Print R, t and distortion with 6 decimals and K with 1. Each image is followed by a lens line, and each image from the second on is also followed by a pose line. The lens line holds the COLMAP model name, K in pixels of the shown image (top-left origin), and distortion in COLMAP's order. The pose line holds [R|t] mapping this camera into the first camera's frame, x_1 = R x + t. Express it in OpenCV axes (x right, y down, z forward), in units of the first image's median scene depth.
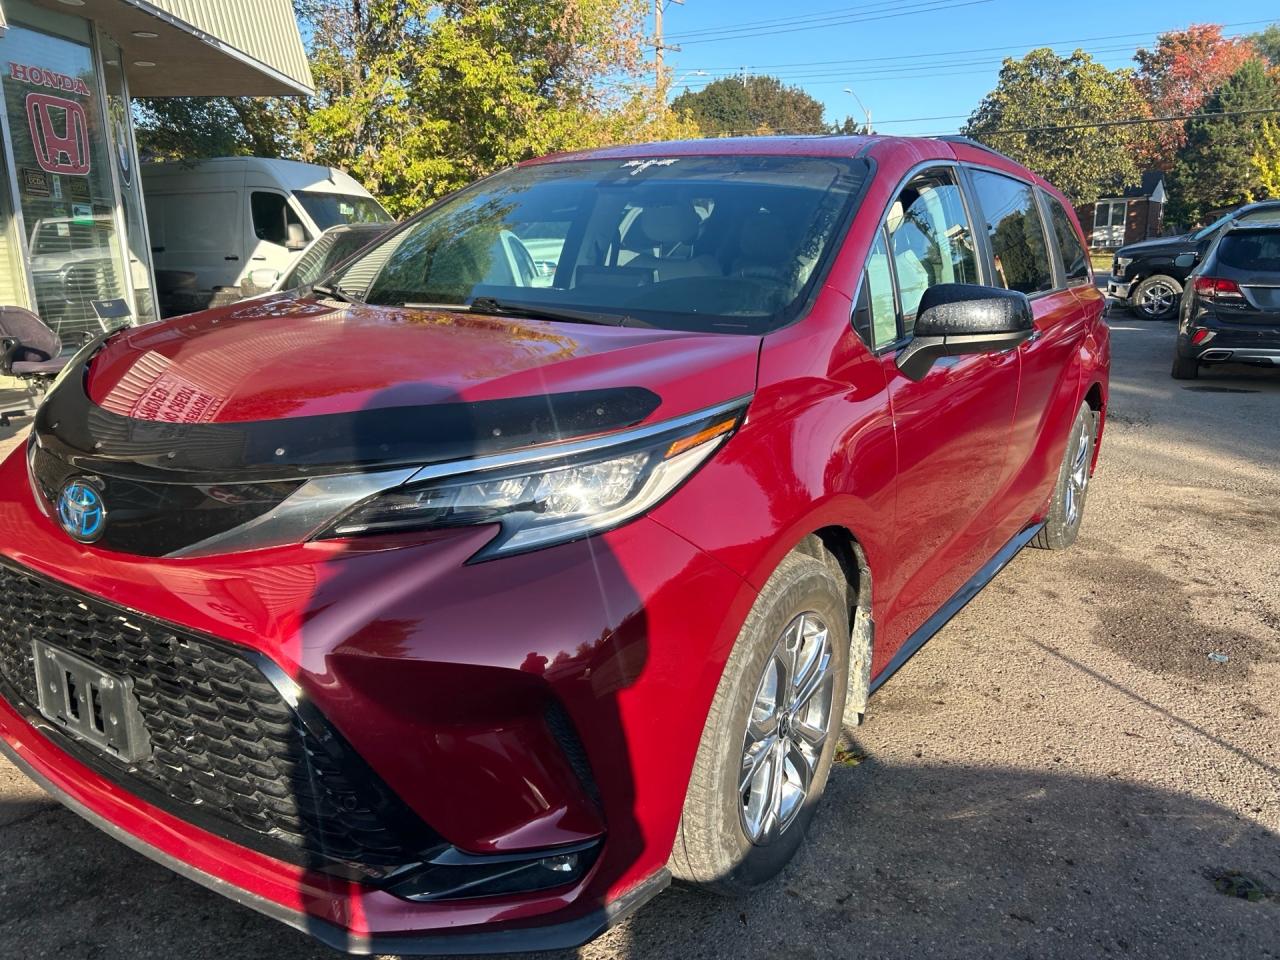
lens RADIAL K [[929.5, 0, 627.3], [0, 929.5, 477.1], [0, 0, 1]] dist [0.034756, -0.038929]
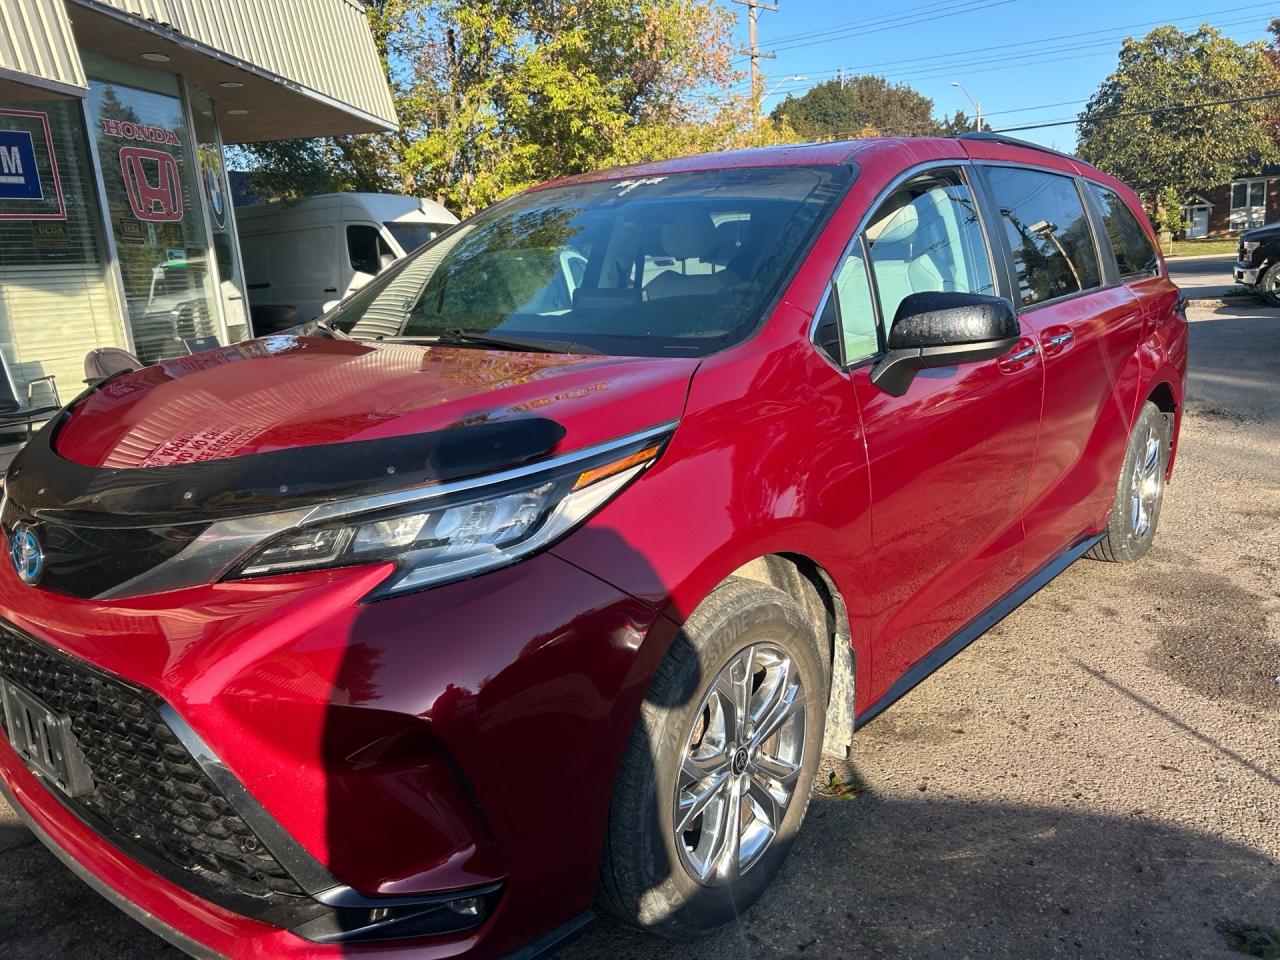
lens RADIAL K [[929.5, 0, 645.9], [0, 929.5, 476.4], [0, 0, 1]] dist [0.034756, -0.038929]
pose [[0.993234, -0.026942, -0.112961, 0.149002], [0.025555, 0.999579, -0.013703, -0.012831], [0.113283, 0.010724, 0.993505, 0.025020]]
